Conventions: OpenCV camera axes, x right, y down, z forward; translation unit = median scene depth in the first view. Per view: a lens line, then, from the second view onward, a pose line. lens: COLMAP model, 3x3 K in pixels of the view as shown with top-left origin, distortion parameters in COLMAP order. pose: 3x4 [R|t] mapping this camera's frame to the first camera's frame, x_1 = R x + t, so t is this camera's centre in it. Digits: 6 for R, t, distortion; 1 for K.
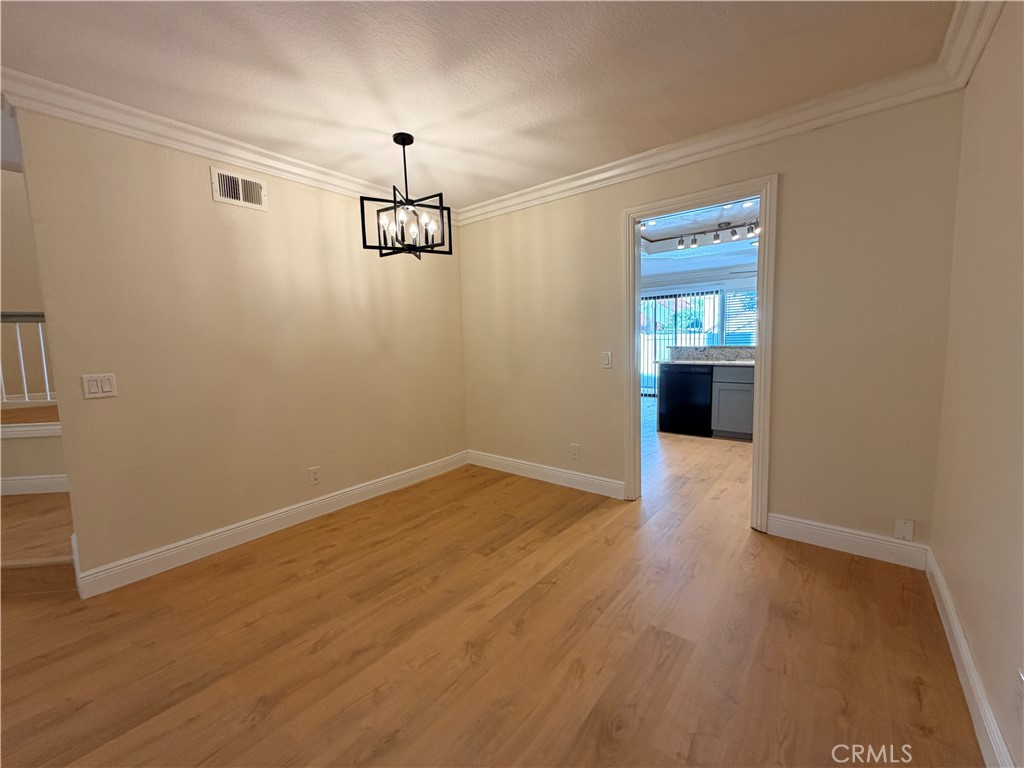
lens RADIAL K [[408.9, 0, 507.7], [0, 408.9, 383.9], [0, 0, 1]] dist [-0.001220, 0.000423]
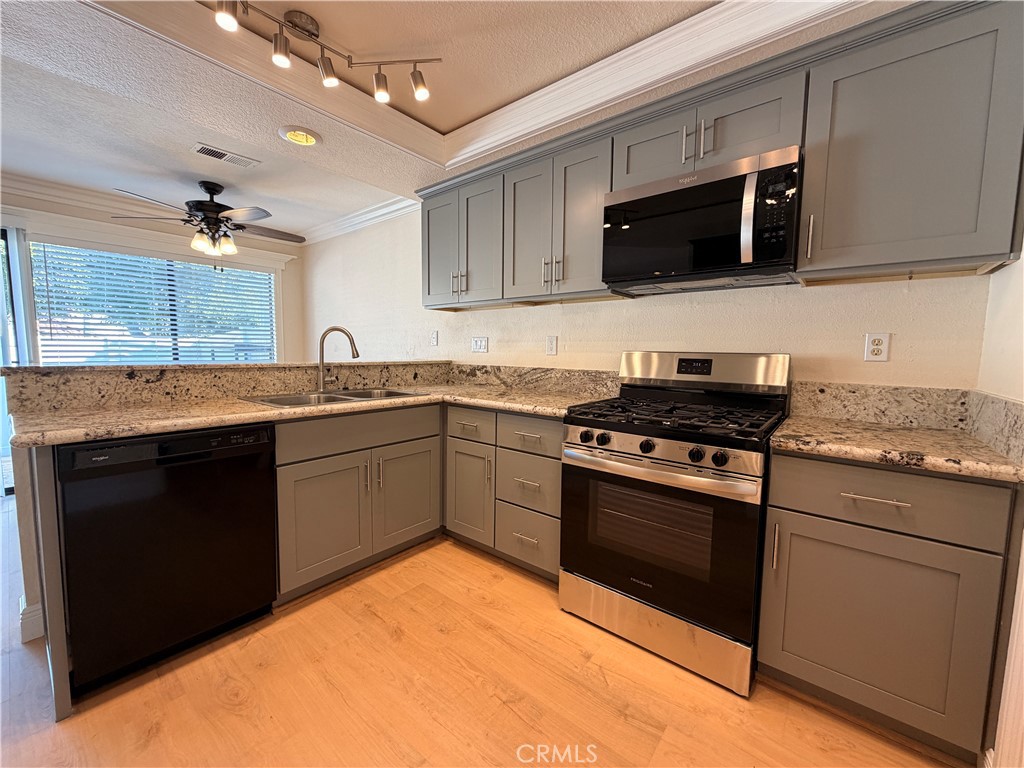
lens RADIAL K [[408.9, 0, 507.7], [0, 408.9, 383.9], [0, 0, 1]] dist [-0.001220, 0.000423]
pose [[0.002859, -0.057444, 0.998345, 0.241931], [0.093441, 0.993996, 0.056926, -0.126929], [-0.995621, 0.093123, 0.008209, 1.279874]]
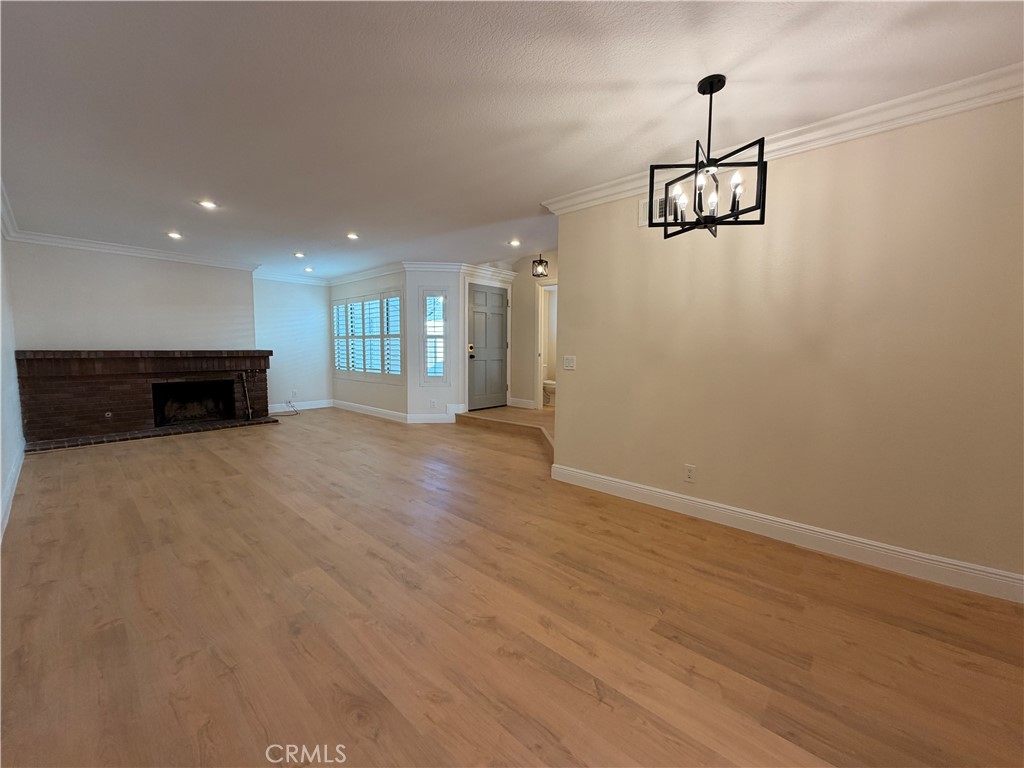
lens RADIAL K [[412.2, 0, 507.4], [0, 412.2, 381.7], [0, 0, 1]] dist [0.000162, -0.000142]
pose [[-0.056500, 0.111142, -0.992197, 0.521516], [-0.110174, 0.987021, 0.116836, -0.062776], [0.992305, 0.115915, -0.043522, 0.581887]]
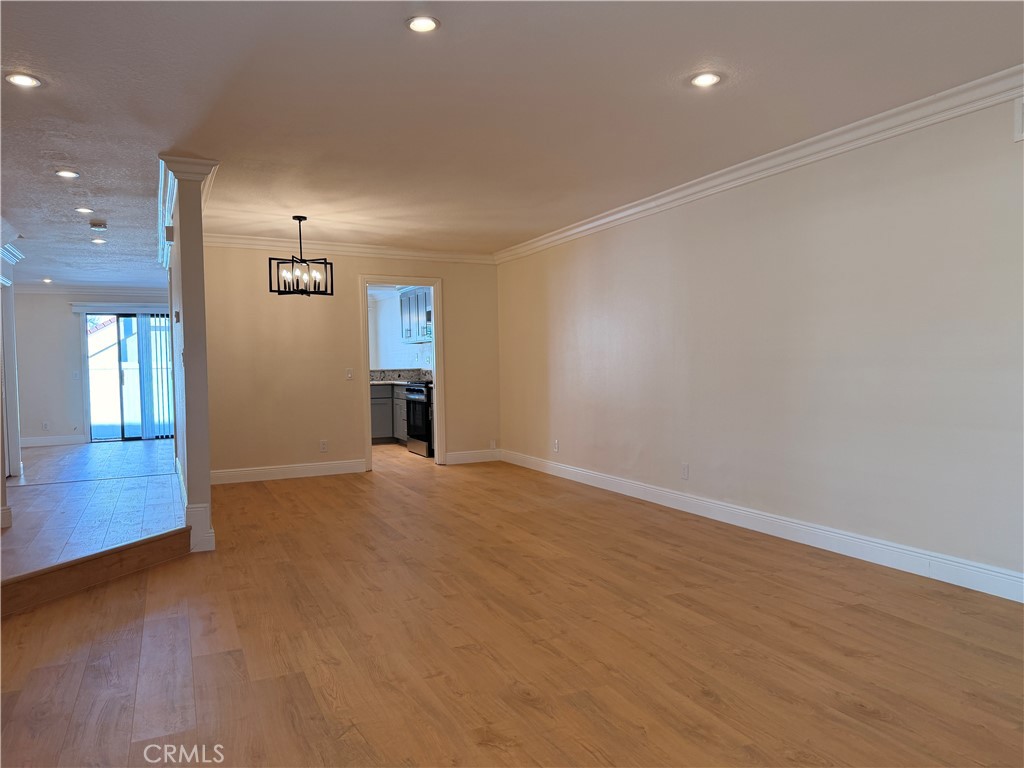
lens RADIAL K [[719.9, 0, 512.0], [0, 719.9, 384.0], [0, 0, 1]] dist [0.100702, -0.152564]
pose [[0.423927, -0.007211, 0.905668, -1.894866], [0.099657, 0.994268, -0.038732, 0.137397], [-0.900197, 0.106675, 0.422216, -0.594942]]
